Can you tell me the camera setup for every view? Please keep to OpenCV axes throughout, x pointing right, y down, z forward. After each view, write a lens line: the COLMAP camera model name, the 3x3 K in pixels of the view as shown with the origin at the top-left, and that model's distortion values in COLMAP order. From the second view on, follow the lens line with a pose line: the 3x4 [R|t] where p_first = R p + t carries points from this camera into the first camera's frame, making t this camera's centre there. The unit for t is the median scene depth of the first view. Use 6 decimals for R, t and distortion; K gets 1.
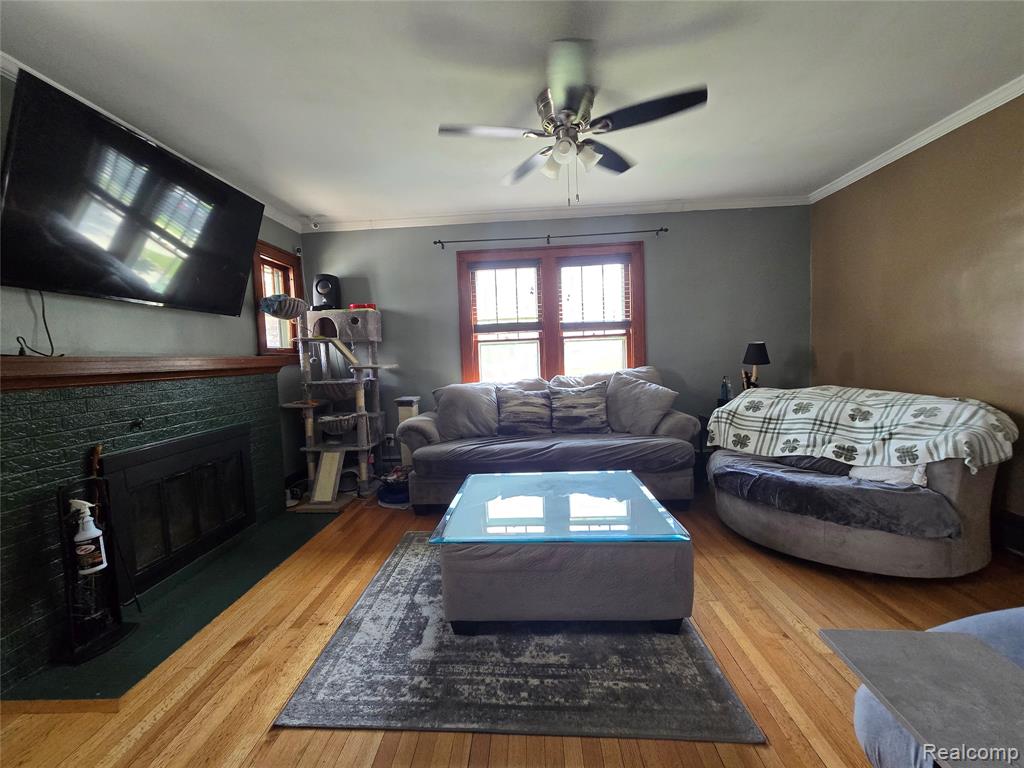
lens RADIAL K [[419.2, 0, 505.8], [0, 419.2, 383.3], [0, 0, 1]] dist [-0.003608, 0.000372]
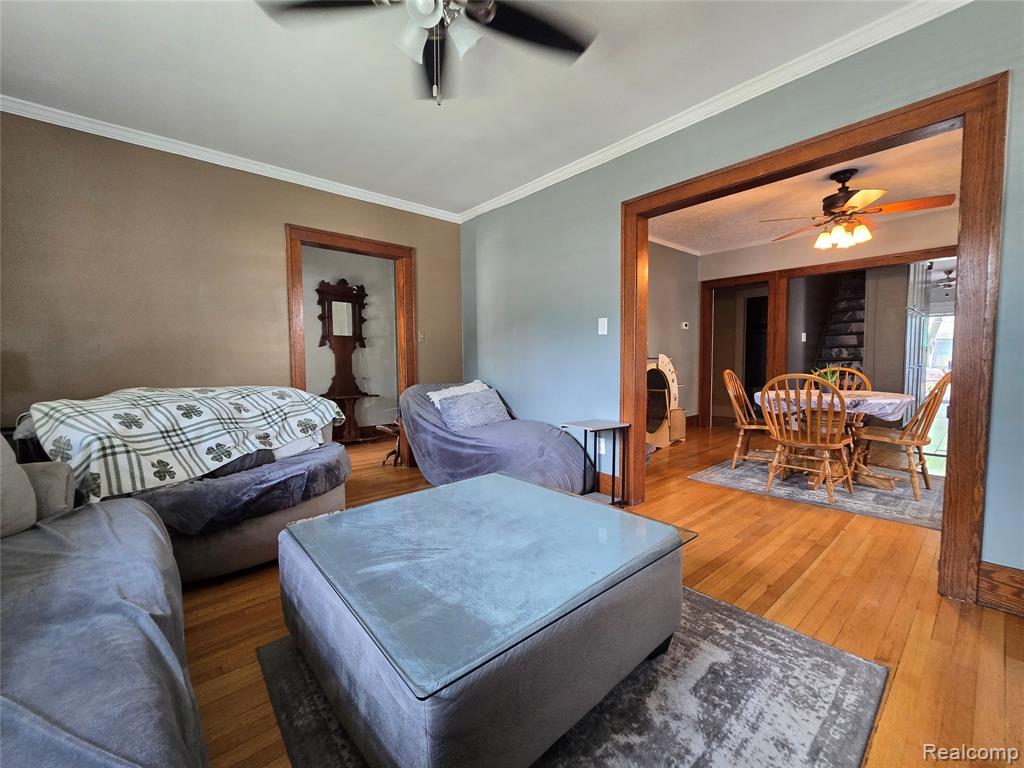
lens RADIAL K [[419.2, 0, 502.0], [0, 419.2, 388.1], [0, 0, 1]] dist [-0.003608, 0.000372]
pose [[-0.684361, -0.006065, 0.729118, -0.254729], [0.084008, 0.992650, 0.087109, -0.004540], [-0.724287, 0.120865, -0.678822, 0.889549]]
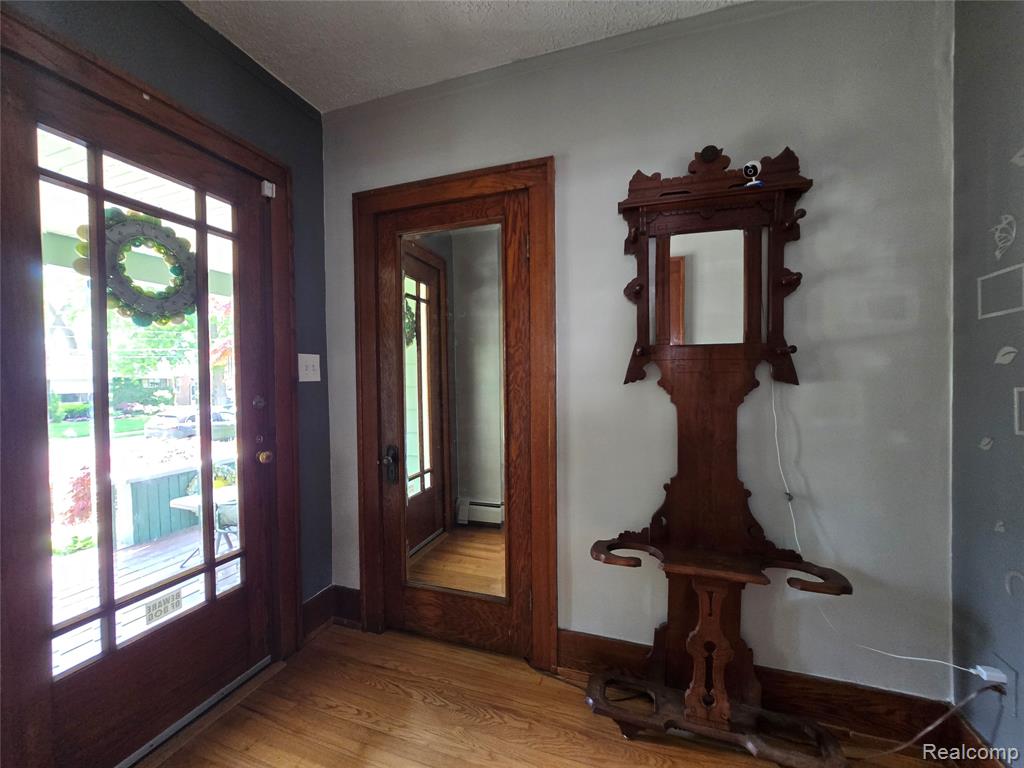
lens RADIAL K [[419.2, 0, 506.0], [0, 419.2, 378.3], [0, 0, 1]] dist [-0.003608, 0.000372]
pose [[0.258396, 0.014523, 0.965930, 0.758249], [0.070531, 0.996935, -0.033857, -0.073340], [-0.963461, 0.076876, 0.256579, 0.349744]]
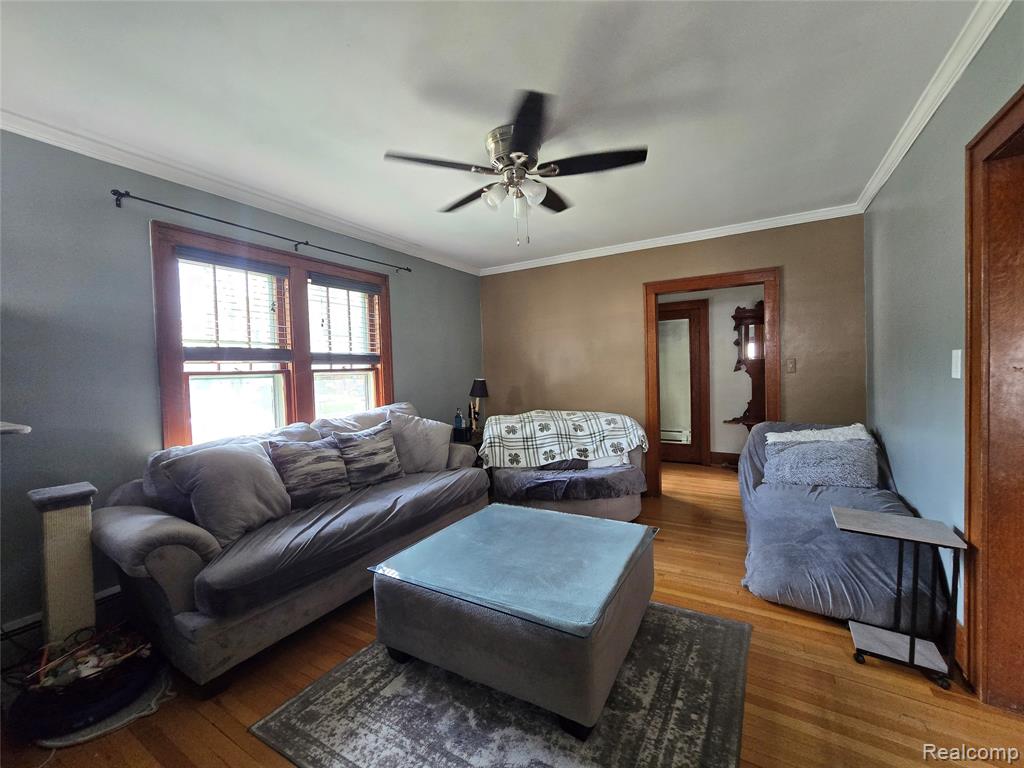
lens RADIAL K [[419.2, 0, 504.7], [0, 419.2, 384.4], [0, 0, 1]] dist [-0.003608, 0.000372]
pose [[0.472935, -0.003941, 0.881088, -0.462688], [0.072005, 0.996818, -0.034190, -0.035593], [-0.878150, 0.079612, 0.471714, 0.360084]]
